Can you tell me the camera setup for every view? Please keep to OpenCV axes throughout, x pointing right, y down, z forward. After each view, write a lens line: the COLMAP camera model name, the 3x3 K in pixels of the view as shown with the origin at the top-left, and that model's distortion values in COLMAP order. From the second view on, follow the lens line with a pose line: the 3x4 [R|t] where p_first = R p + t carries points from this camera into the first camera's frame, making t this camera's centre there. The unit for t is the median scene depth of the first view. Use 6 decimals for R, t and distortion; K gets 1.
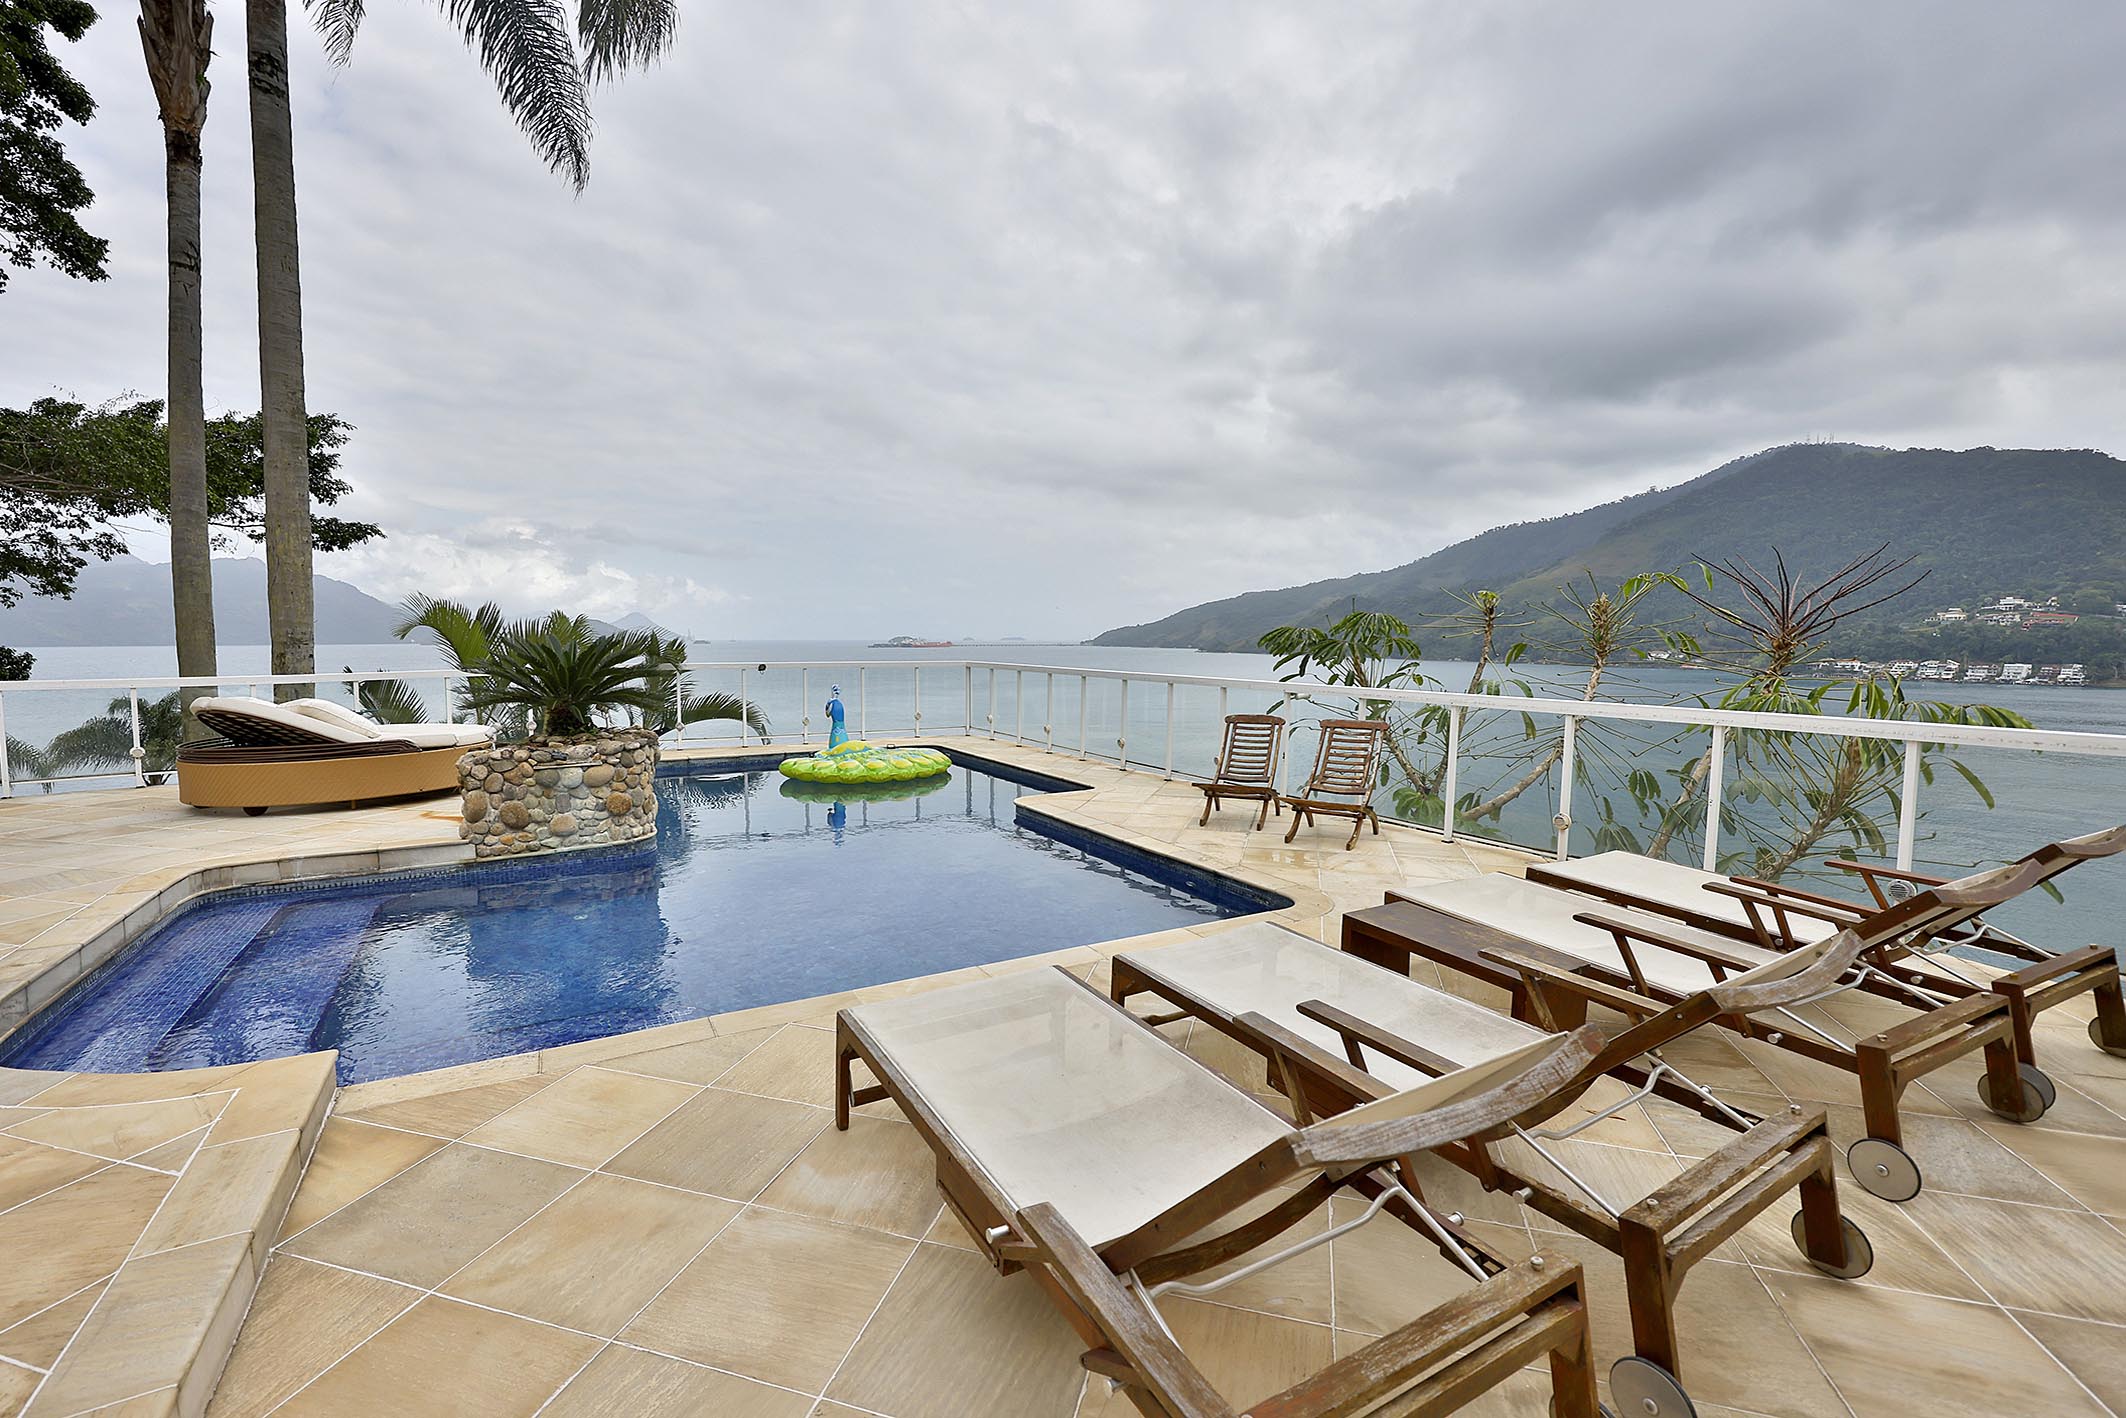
lens RADIAL K [[908.5, 0, 1052.7], [0, 908.5, 724.1], [0, 0, 1]] dist [-0.001474, -0.000037]
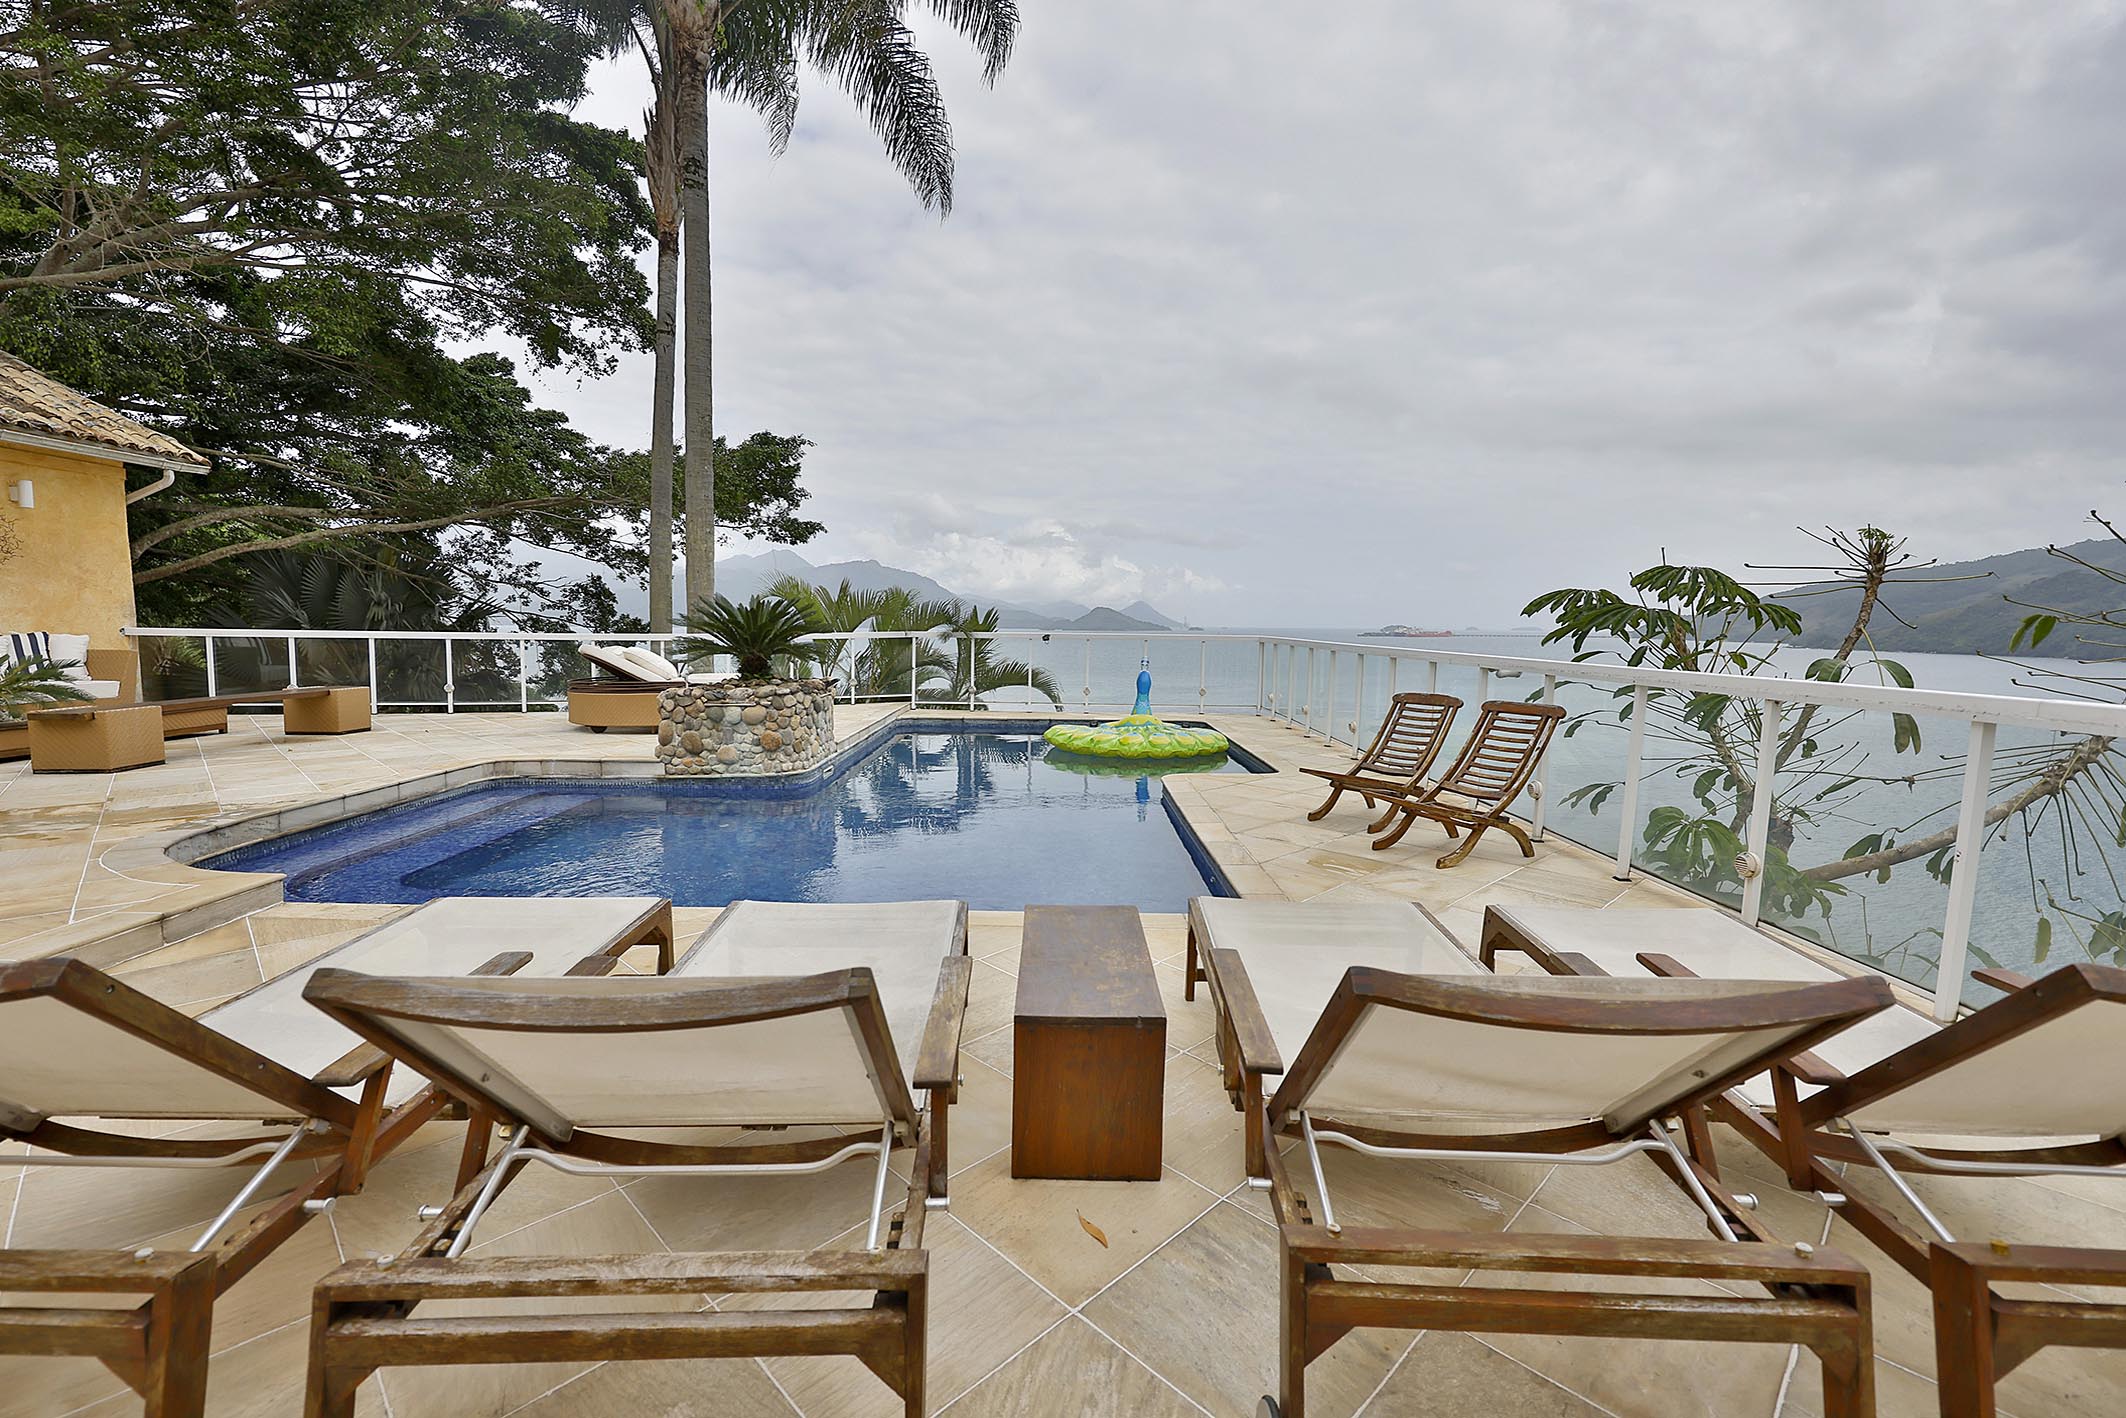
lens RADIAL K [[914.0, 0, 1054.4], [0, 914.0, 713.5], [0, 0, 1]] dist [0.015568, 0.000058]
pose [[0.868421, 0.057311, -0.492504, 0.275701], [-0.056587, 0.998263, 0.016385, 0.009165], [0.492588, 0.013640, 0.870156, 0.111904]]
